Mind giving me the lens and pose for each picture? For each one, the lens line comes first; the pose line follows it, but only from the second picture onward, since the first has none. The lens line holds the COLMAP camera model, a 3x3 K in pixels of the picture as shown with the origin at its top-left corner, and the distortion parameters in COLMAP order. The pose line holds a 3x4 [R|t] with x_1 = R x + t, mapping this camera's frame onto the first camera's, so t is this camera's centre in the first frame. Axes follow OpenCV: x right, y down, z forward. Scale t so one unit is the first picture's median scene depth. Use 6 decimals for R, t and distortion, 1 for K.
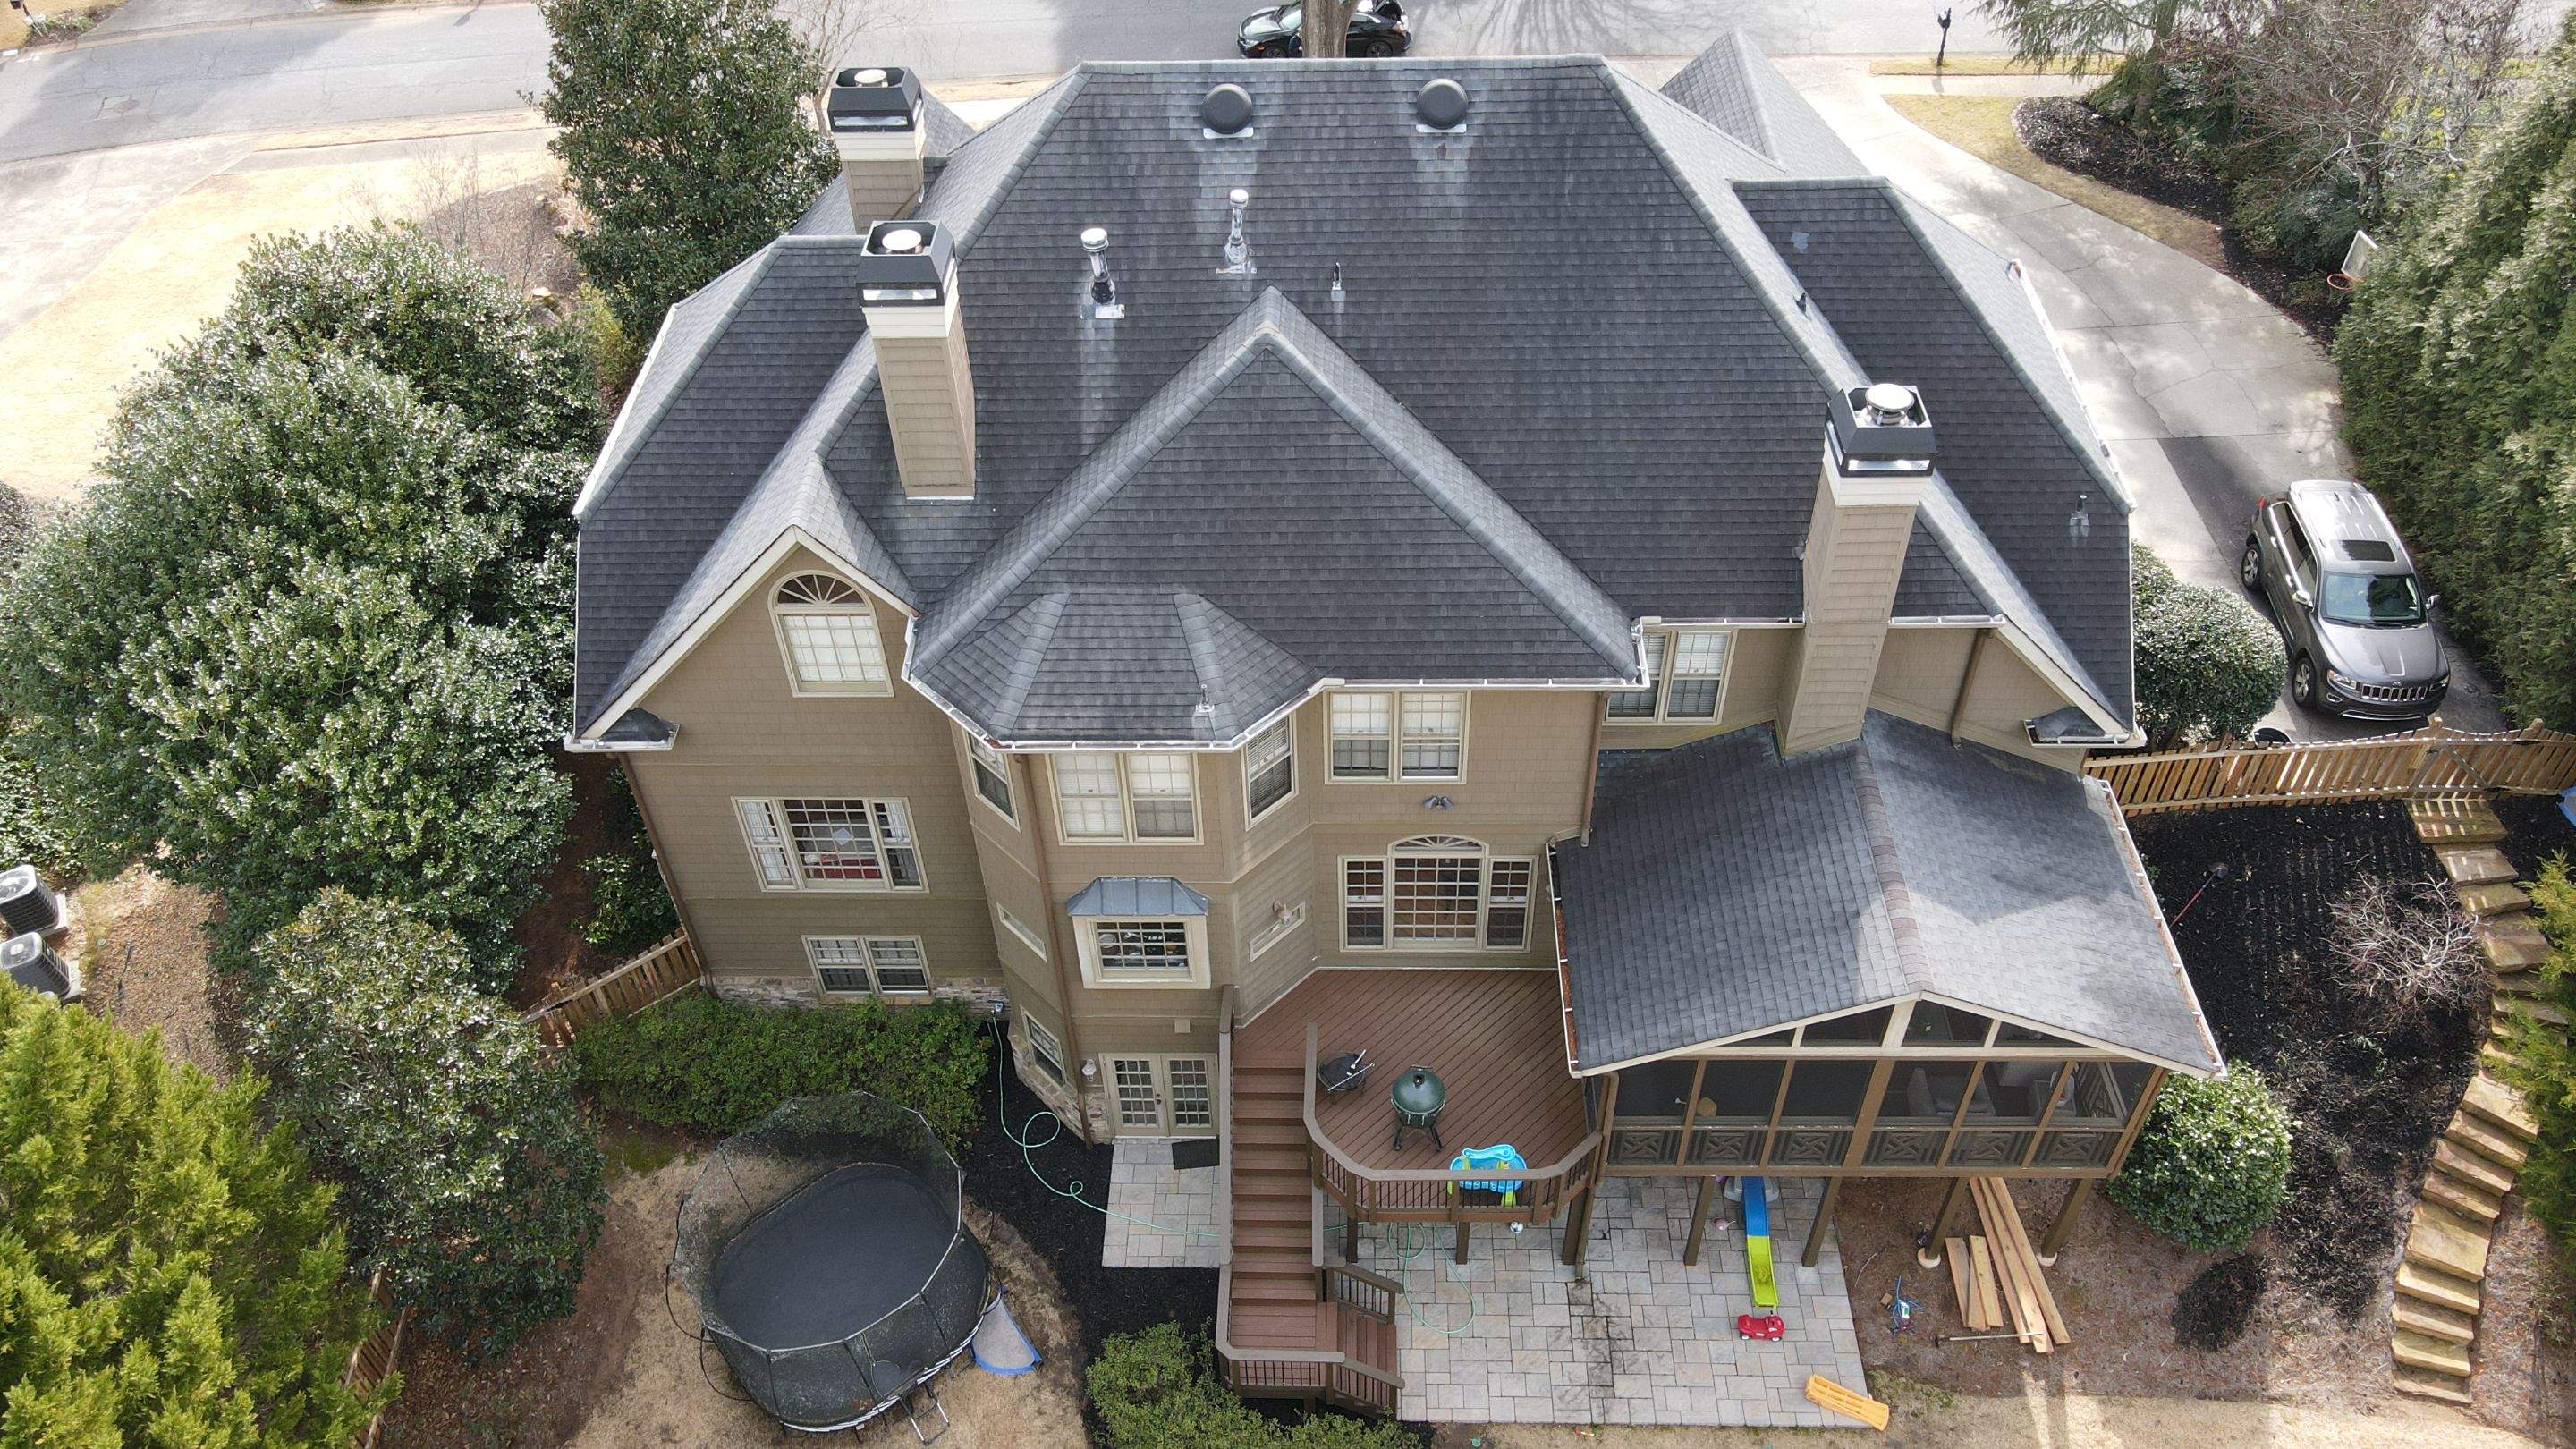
lens RADIAL K [[1905.4, 0, 1291.2], [0, 1905.4, 711.7], [0, 0, 1]] dist [0.001488, 0.018864]
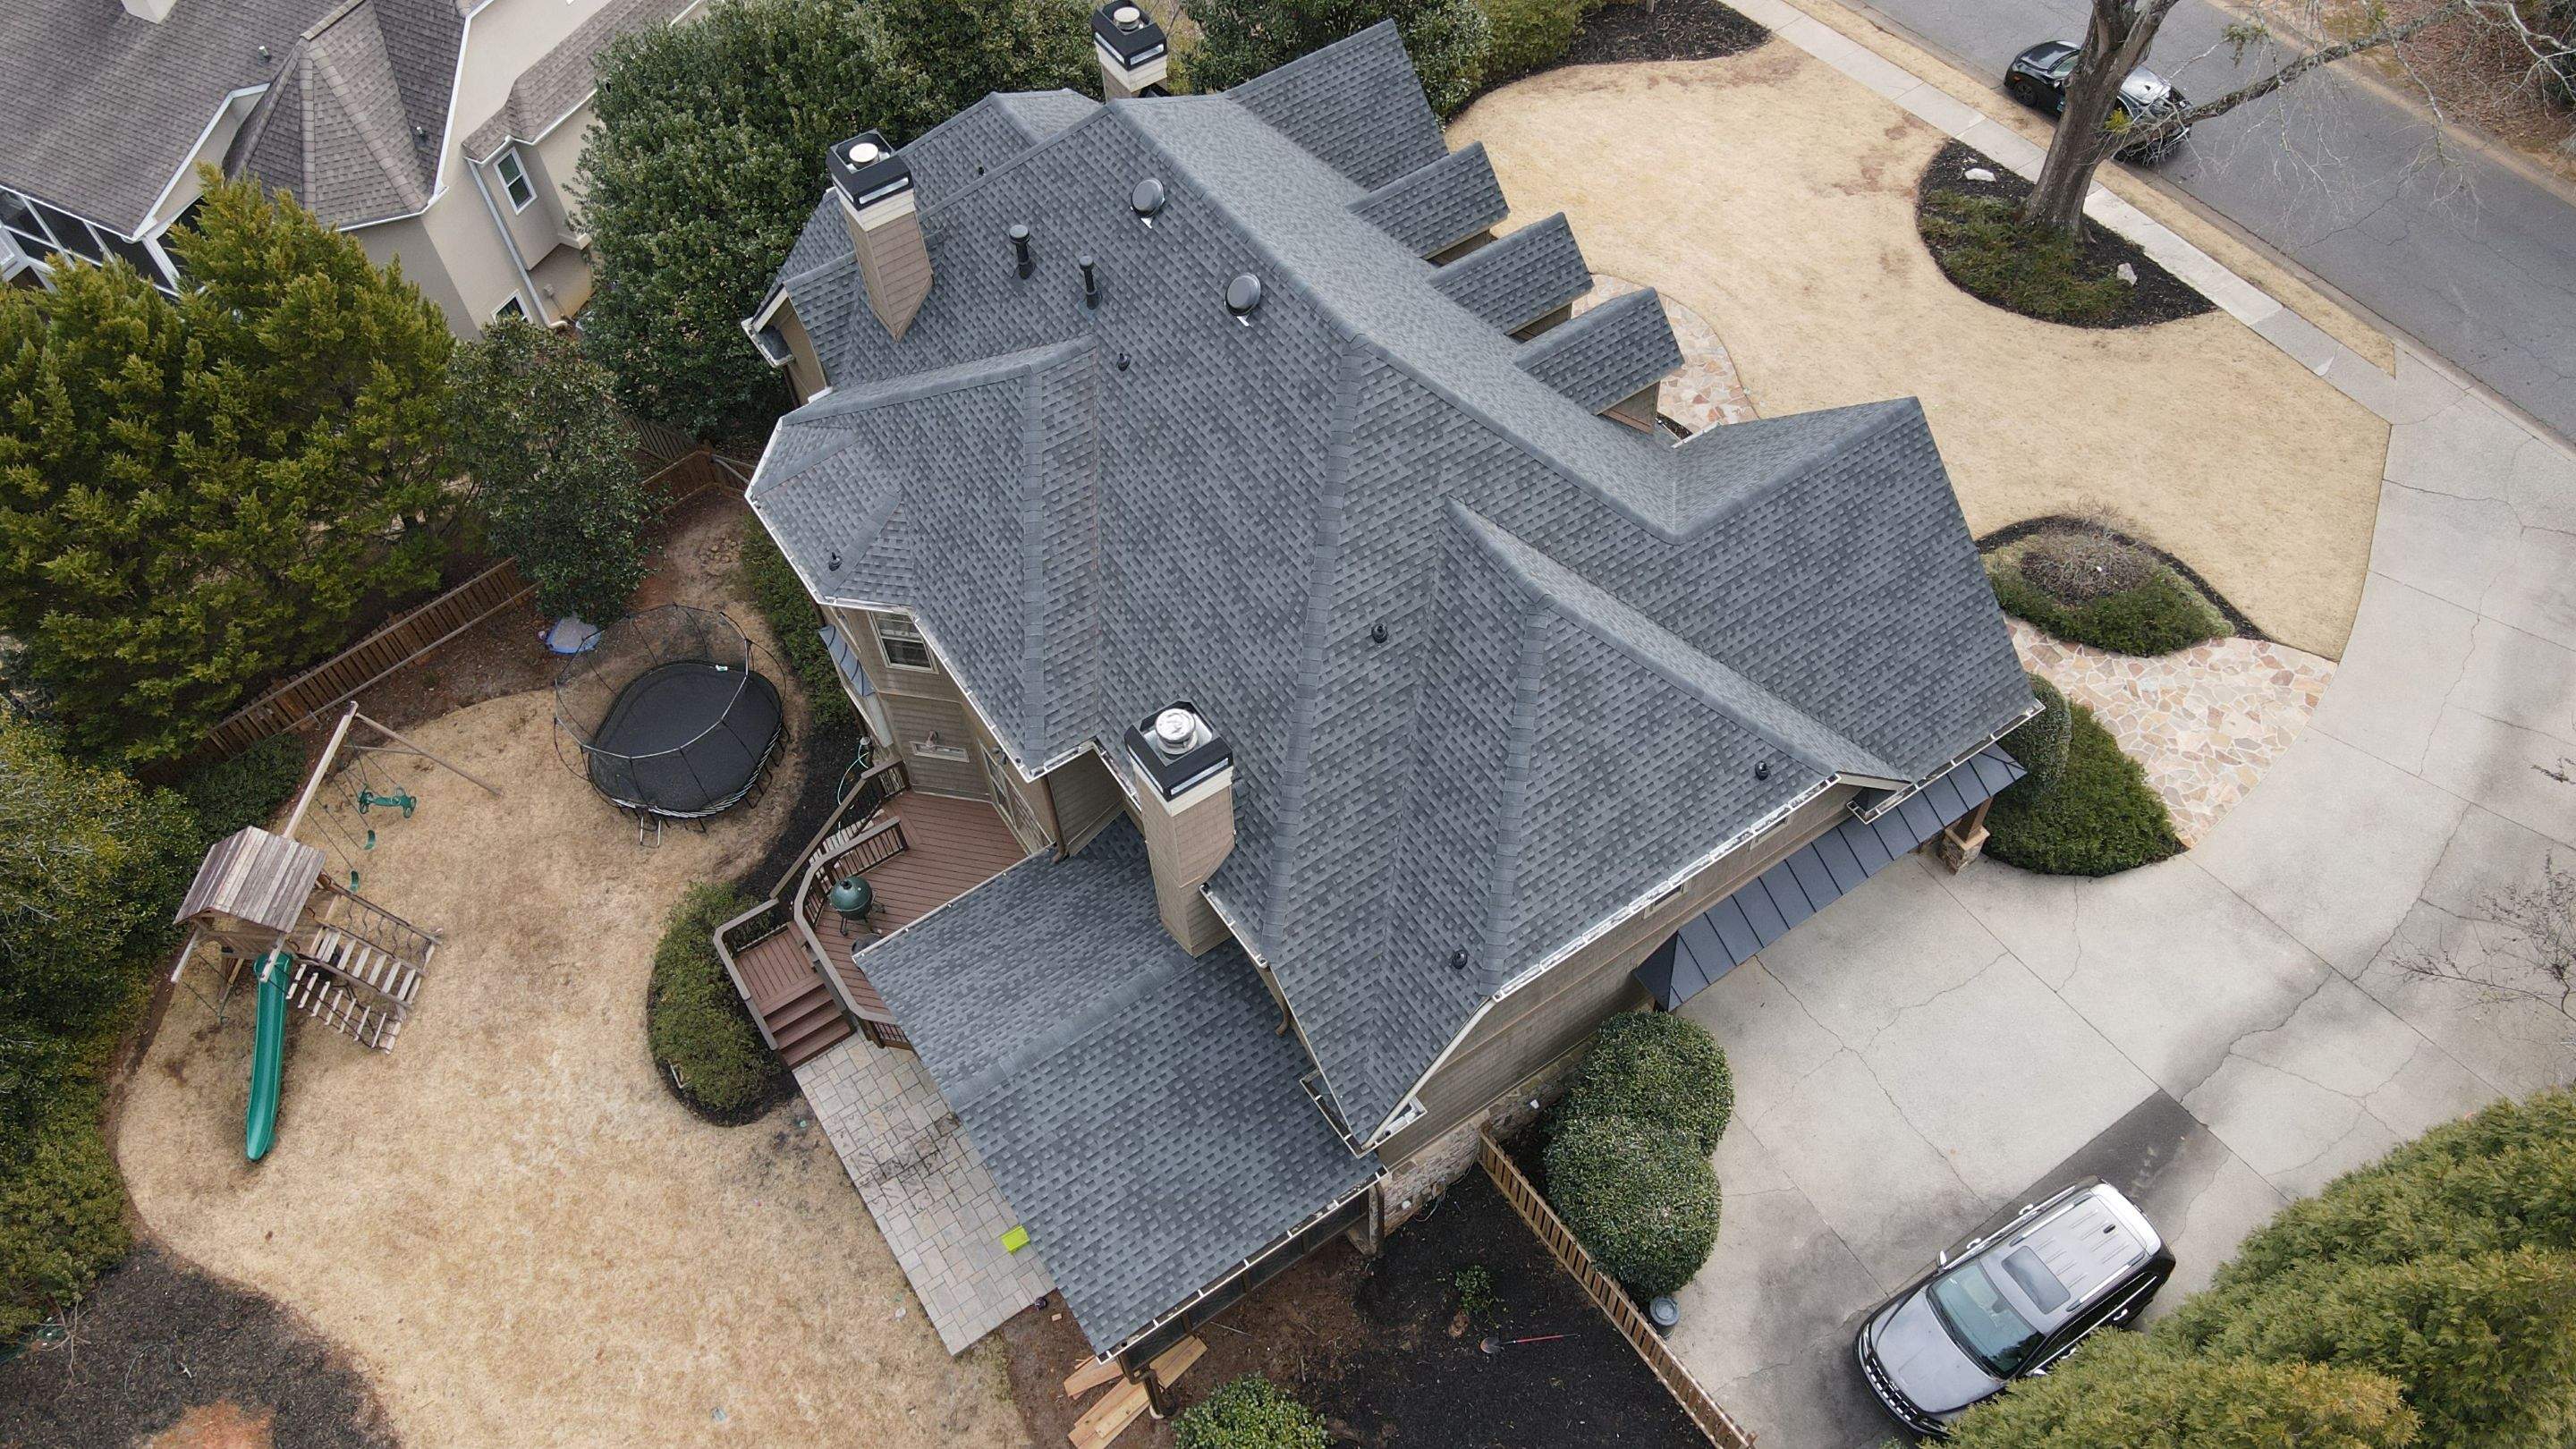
lens RADIAL K [[1905.4, 0, 1293.8], [0, 1905.4, 713.7], [0, 0, 1]] dist [0.001488, 0.018864]
pose [[0.575936, 0.661386, -0.480486, 0.751835], [-0.547402, 0.748541, 0.374217, -0.531625], [0.607165, 0.047494, 0.793155, 0.118571]]
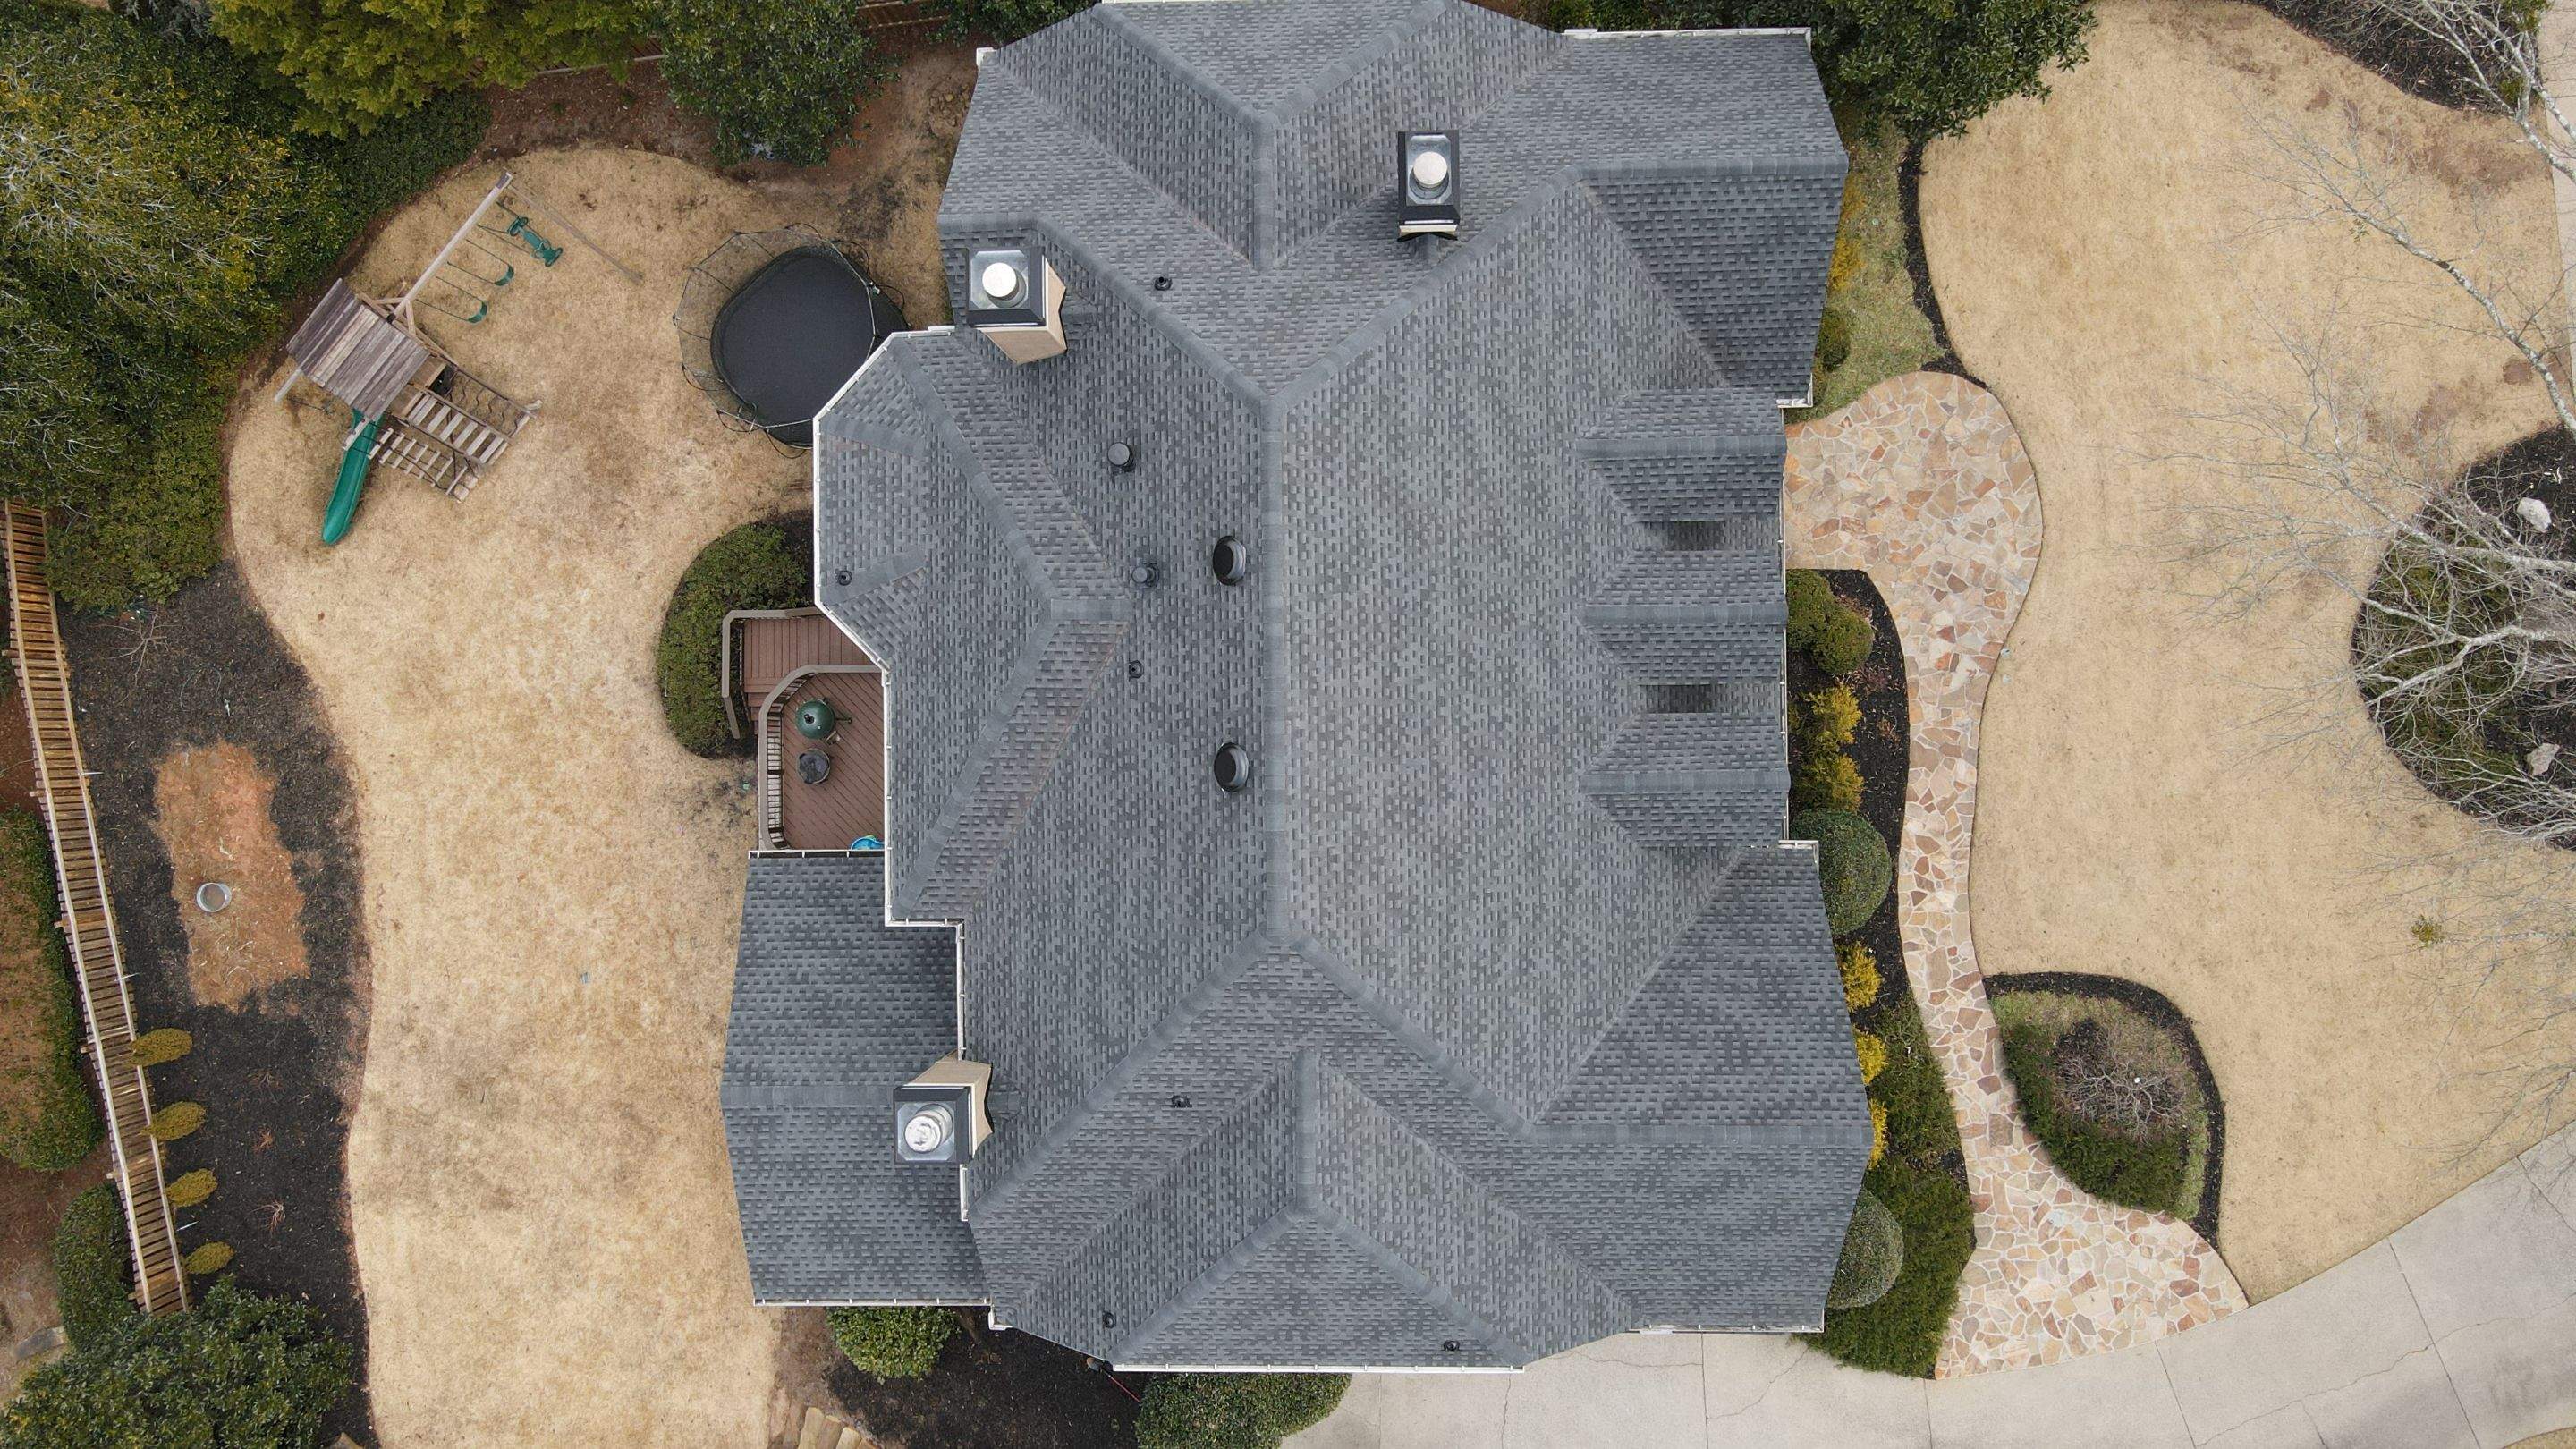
lens RADIAL K [[1905.4, 0, 1293.7], [0, 1905.4, 723.8], [0, 0, 1]] dist [0.001488, 0.018864]
pose [[0.034628, 0.999227, 0.018612, 0.034449], [-0.659104, 0.008834, 0.752000, -1.026032], [0.751254, -0.038307, 0.658900, 0.330873]]
